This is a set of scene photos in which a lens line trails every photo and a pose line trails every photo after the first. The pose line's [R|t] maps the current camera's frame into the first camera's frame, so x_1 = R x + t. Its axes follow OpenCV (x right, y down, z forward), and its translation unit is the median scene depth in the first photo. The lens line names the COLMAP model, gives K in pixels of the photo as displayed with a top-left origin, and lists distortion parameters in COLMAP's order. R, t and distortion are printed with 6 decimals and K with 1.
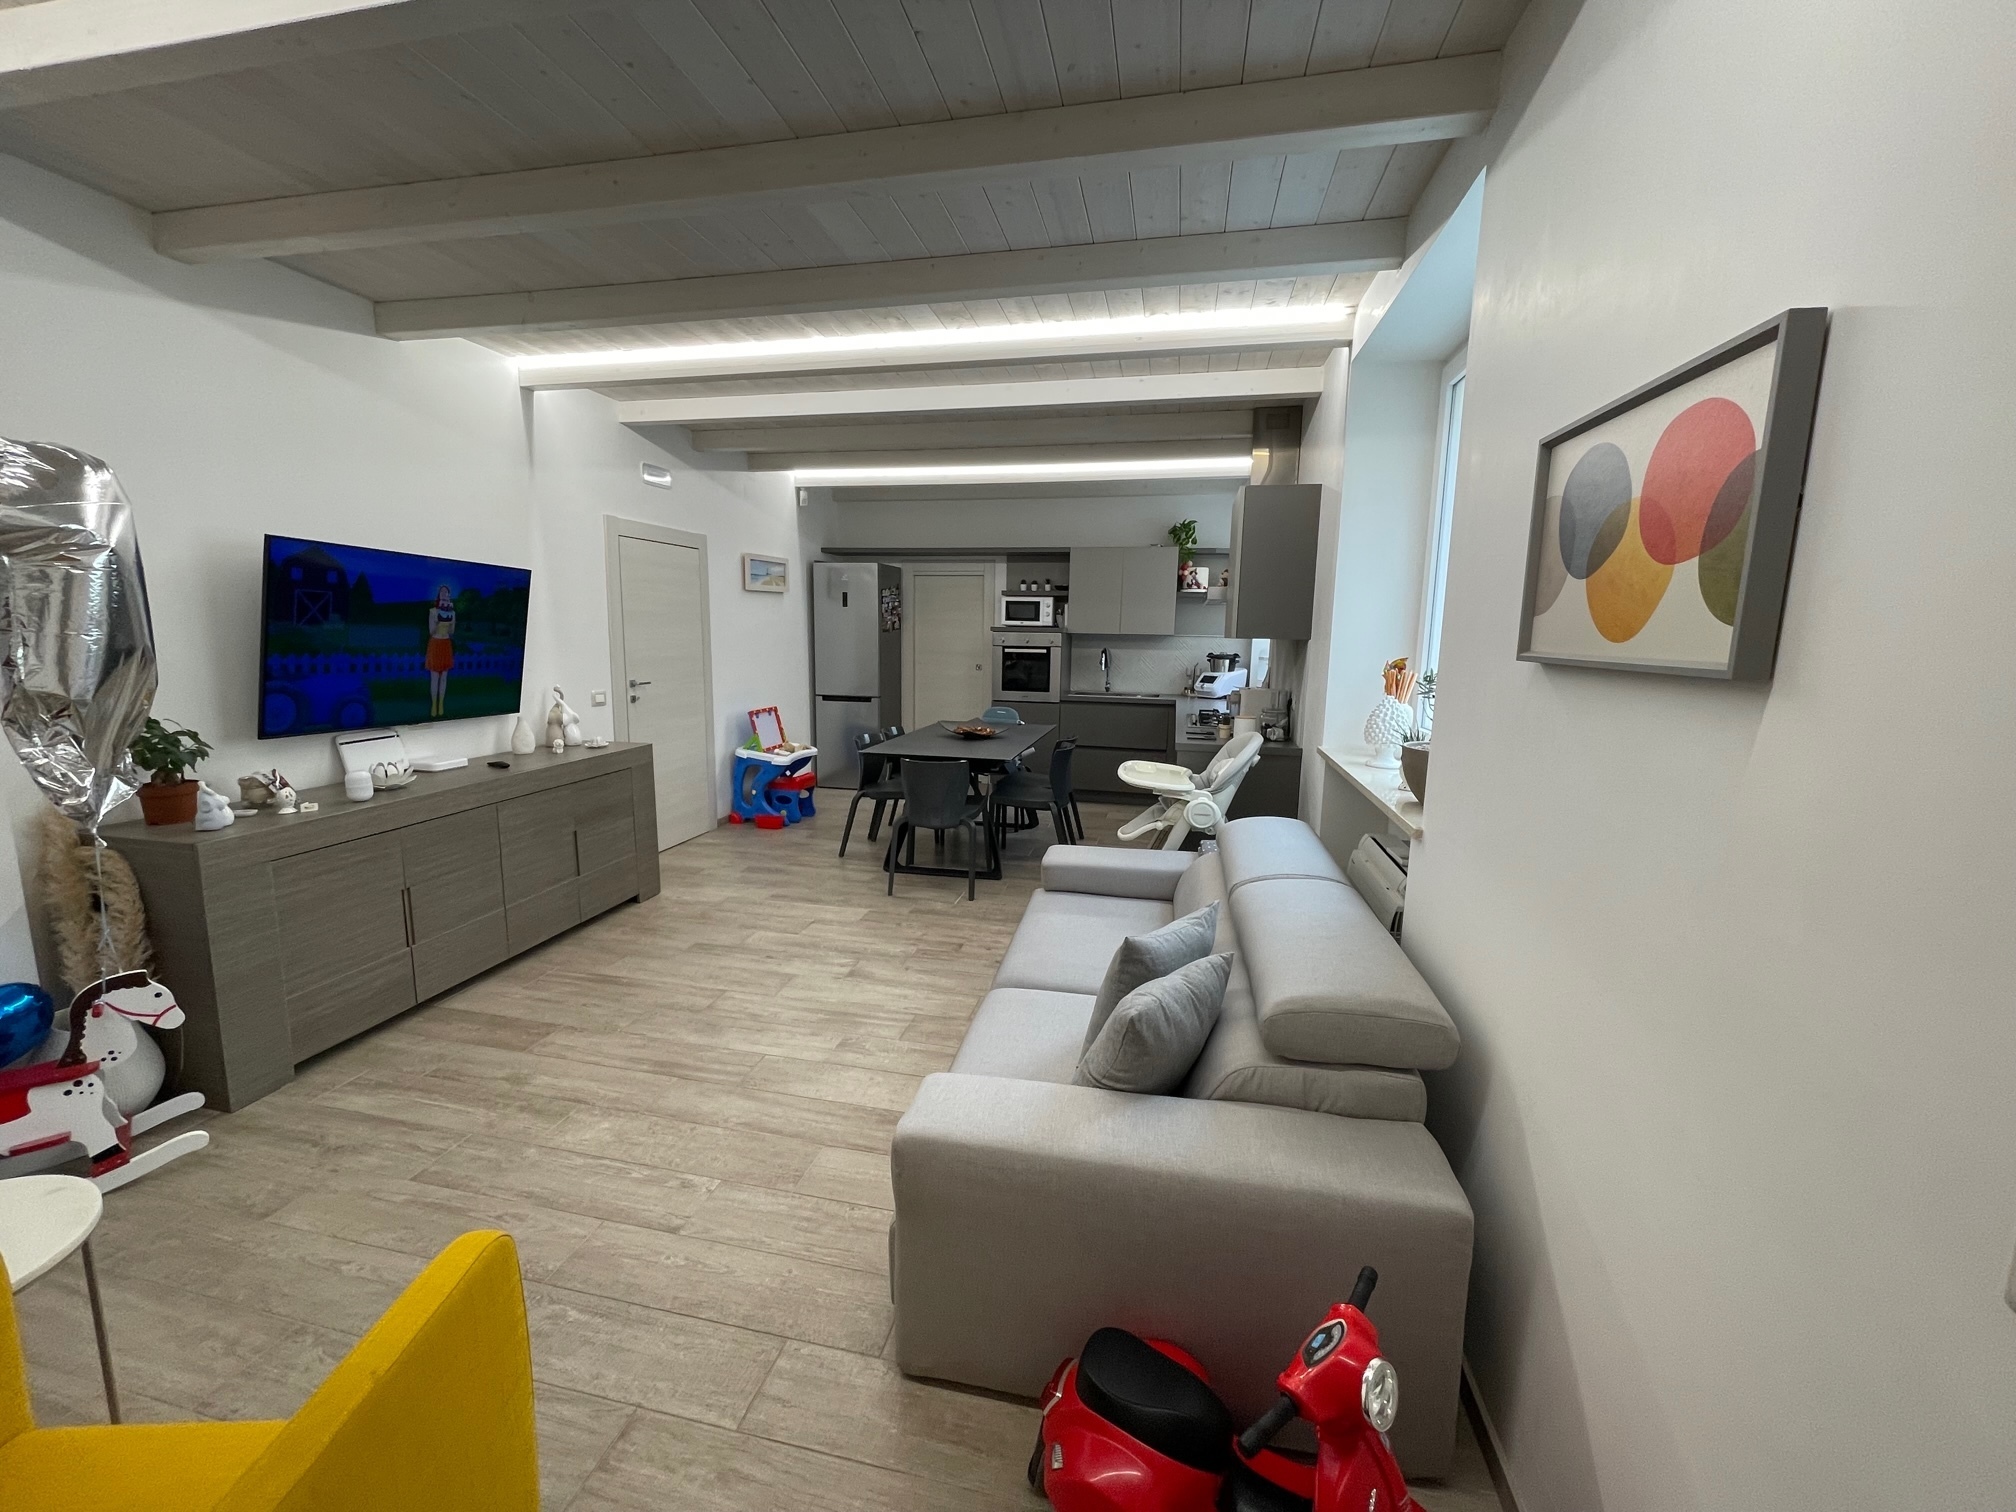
lens RADIAL K [[810.5, 0, 1002.9], [0, 810.5, 753.4], [0, 0, 1]] dist [0.003406, -0.000230]
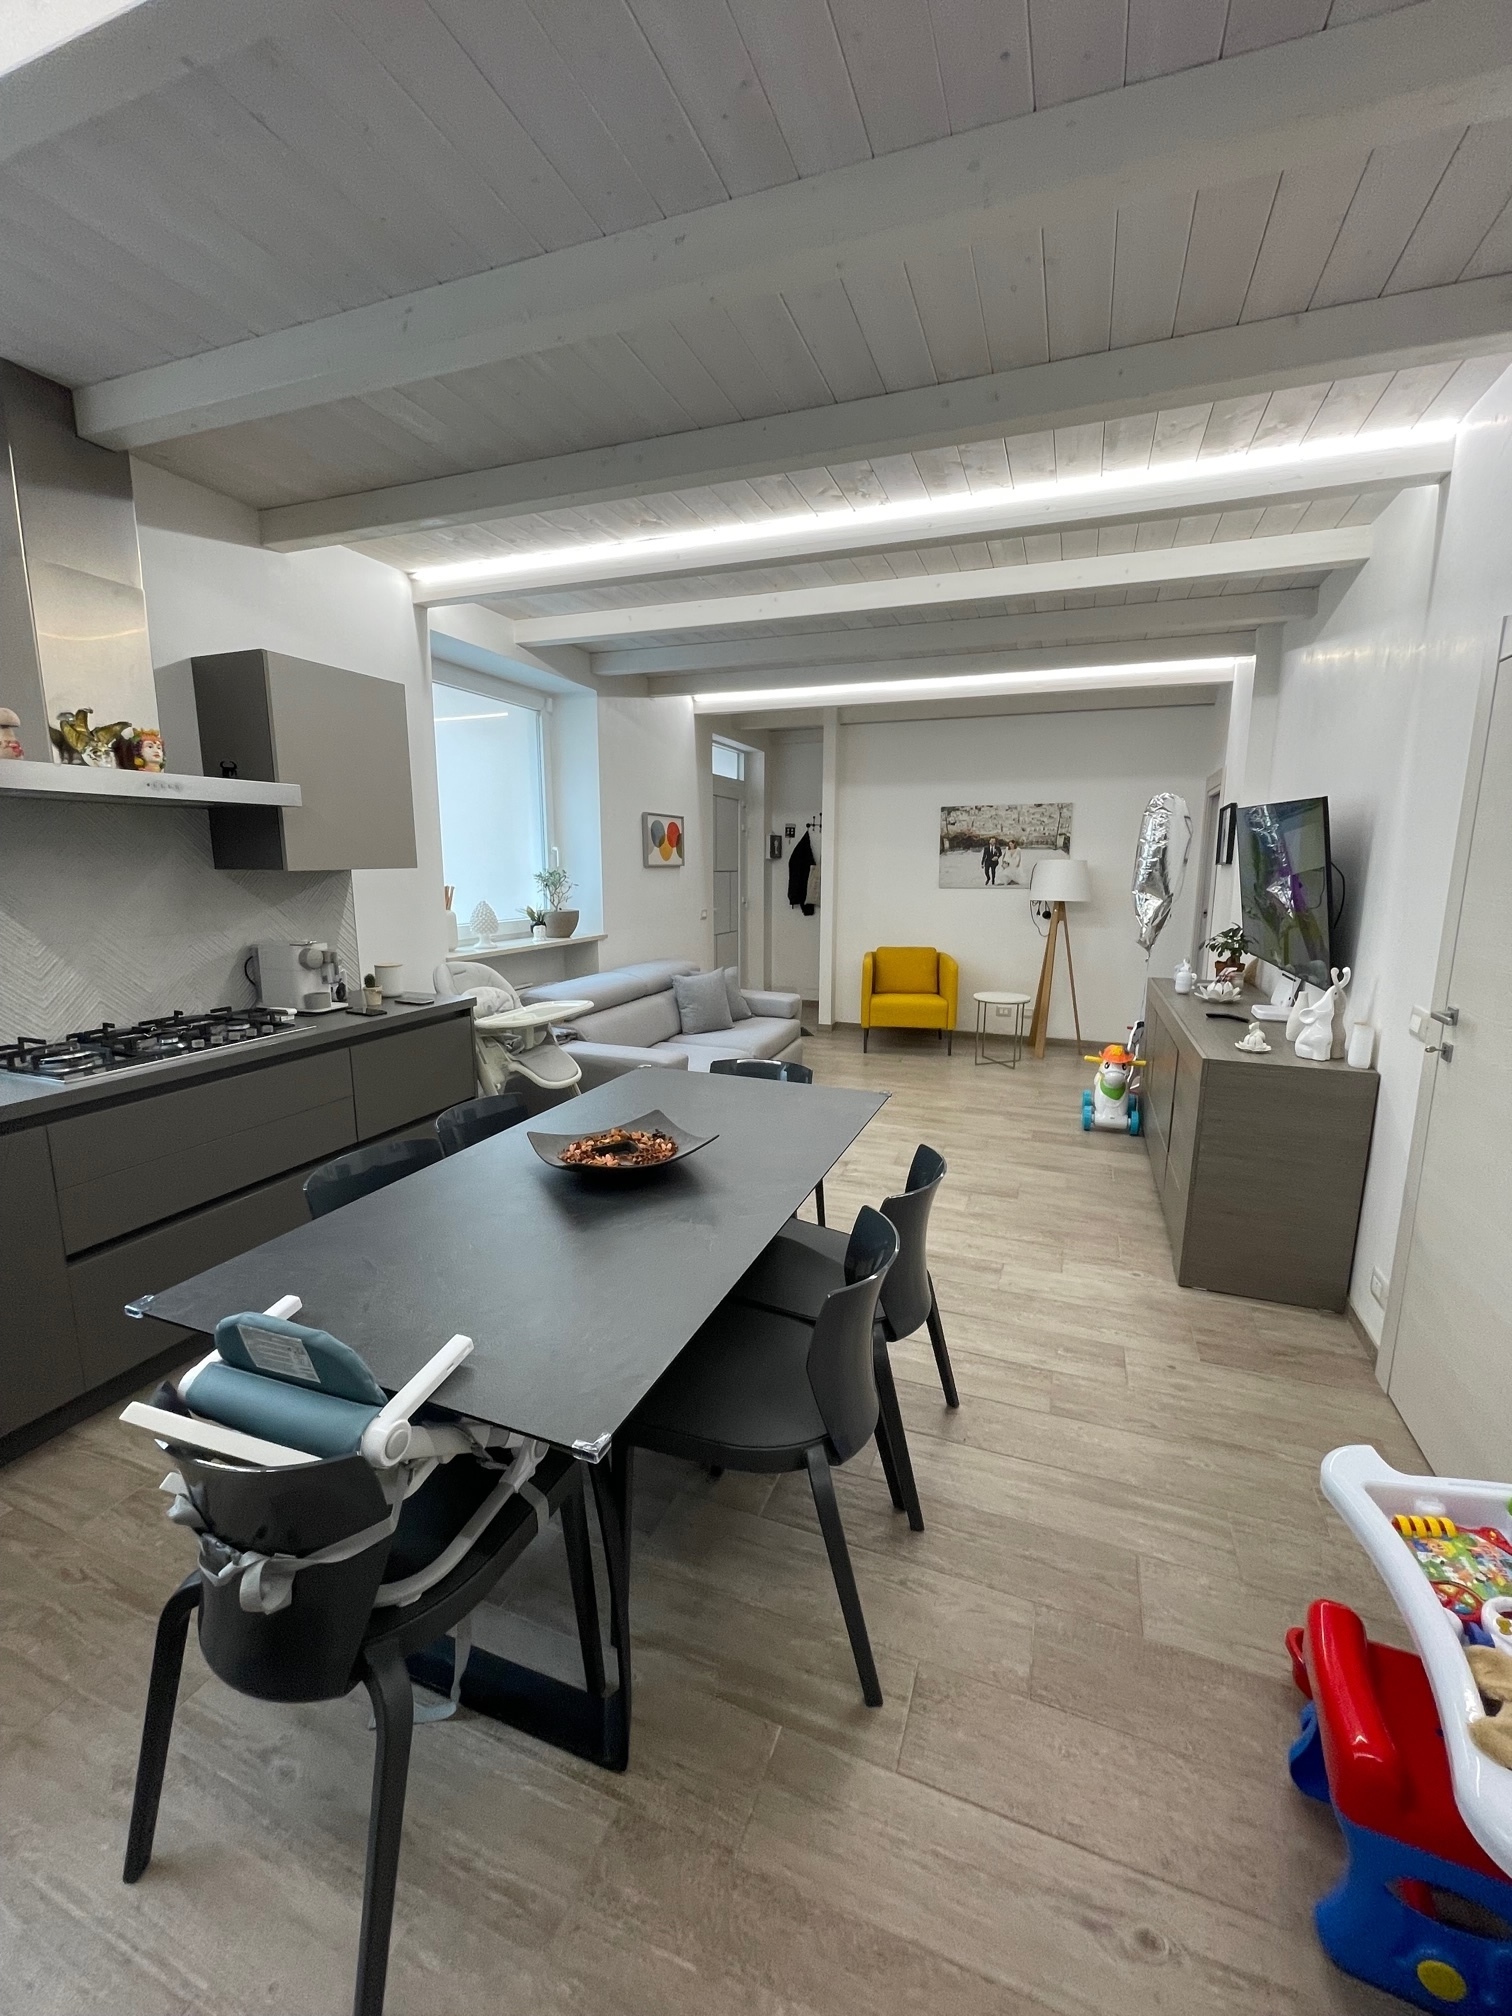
lens RADIAL K [[810.5, 0, 765.0], [0, 810.5, 1003.6], [0, 0, 1]] dist [0.003406, -0.000230]
pose [[-0.987889, -0.053233, 0.145746, -0.240398], [-0.002895, 0.945466, 0.325707, -0.332772], [-0.155136, 0.321340, -0.934170, 2.114711]]
